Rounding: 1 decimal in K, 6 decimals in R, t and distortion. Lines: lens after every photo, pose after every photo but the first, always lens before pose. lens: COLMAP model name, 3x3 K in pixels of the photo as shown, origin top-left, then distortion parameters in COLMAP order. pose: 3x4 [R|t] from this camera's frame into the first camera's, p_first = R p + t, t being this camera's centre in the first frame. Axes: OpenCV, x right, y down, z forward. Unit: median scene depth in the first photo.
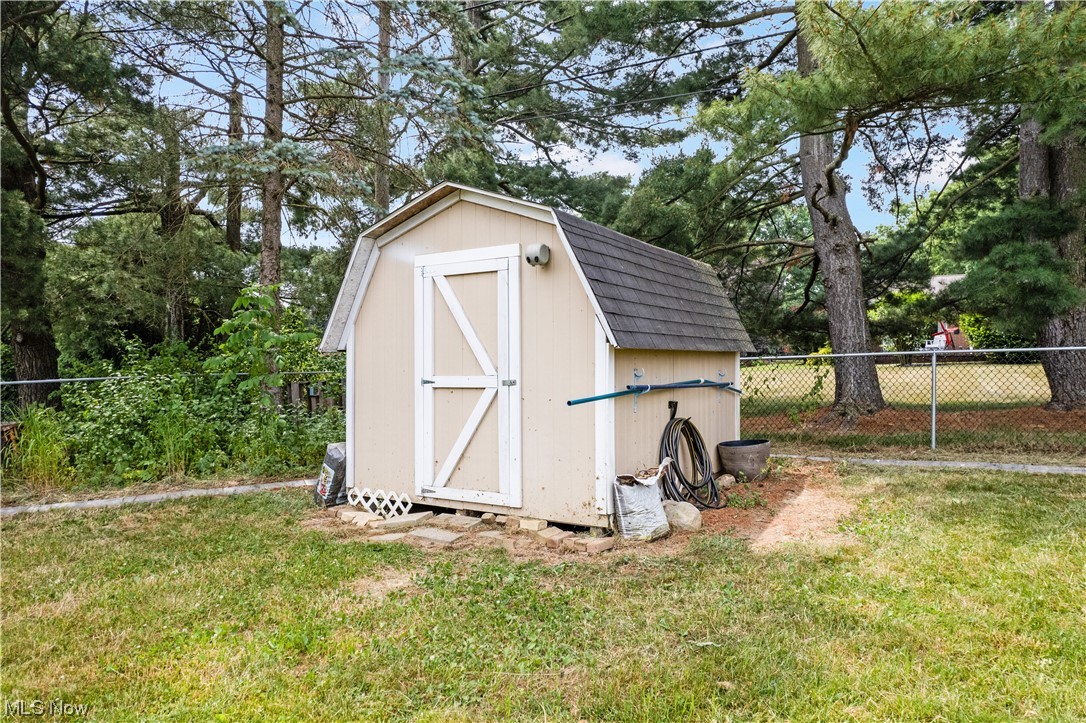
lens RADIAL K [[699.9, 0, 542.7], [0, 699.9, 363.4], [0, 0, 1]] dist [-0.037696, 0.033192]
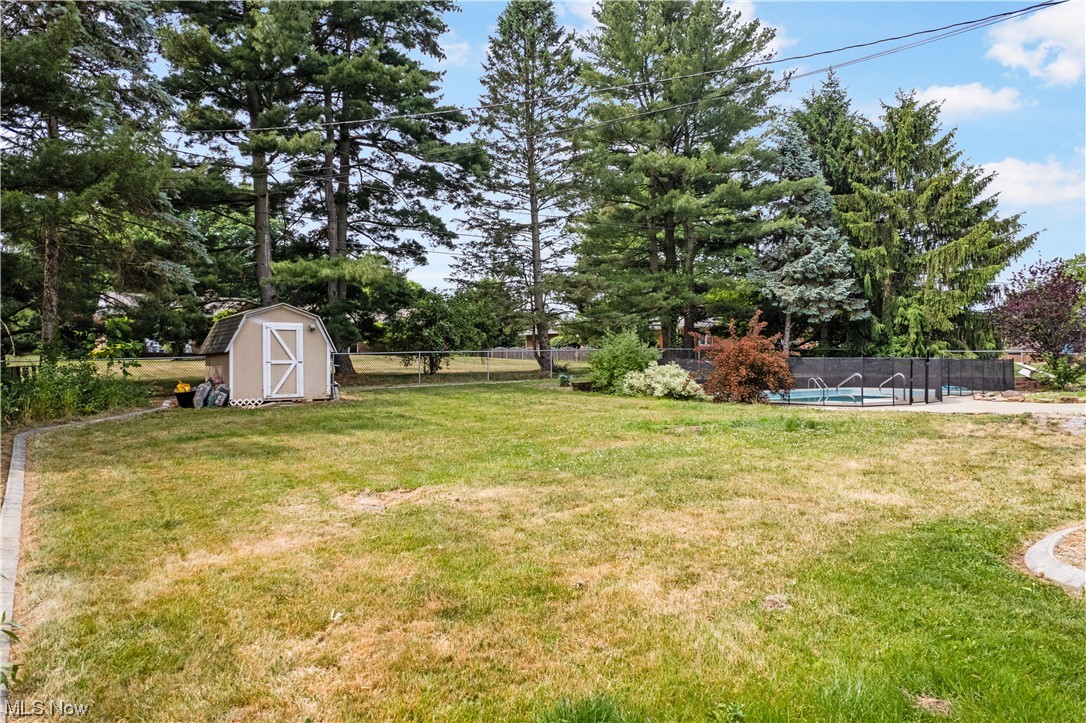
lens RADIAL K [[699.9, 0, 543.4], [0, 699.9, 362.8], [0, 0, 1]] dist [-0.037696, 0.033192]
pose [[0.891131, 0.007277, 0.453688, -0.492869], [-0.009658, 0.999949, 0.002930, 0.007041], [-0.453643, -0.006993, 0.891156, -2.414114]]
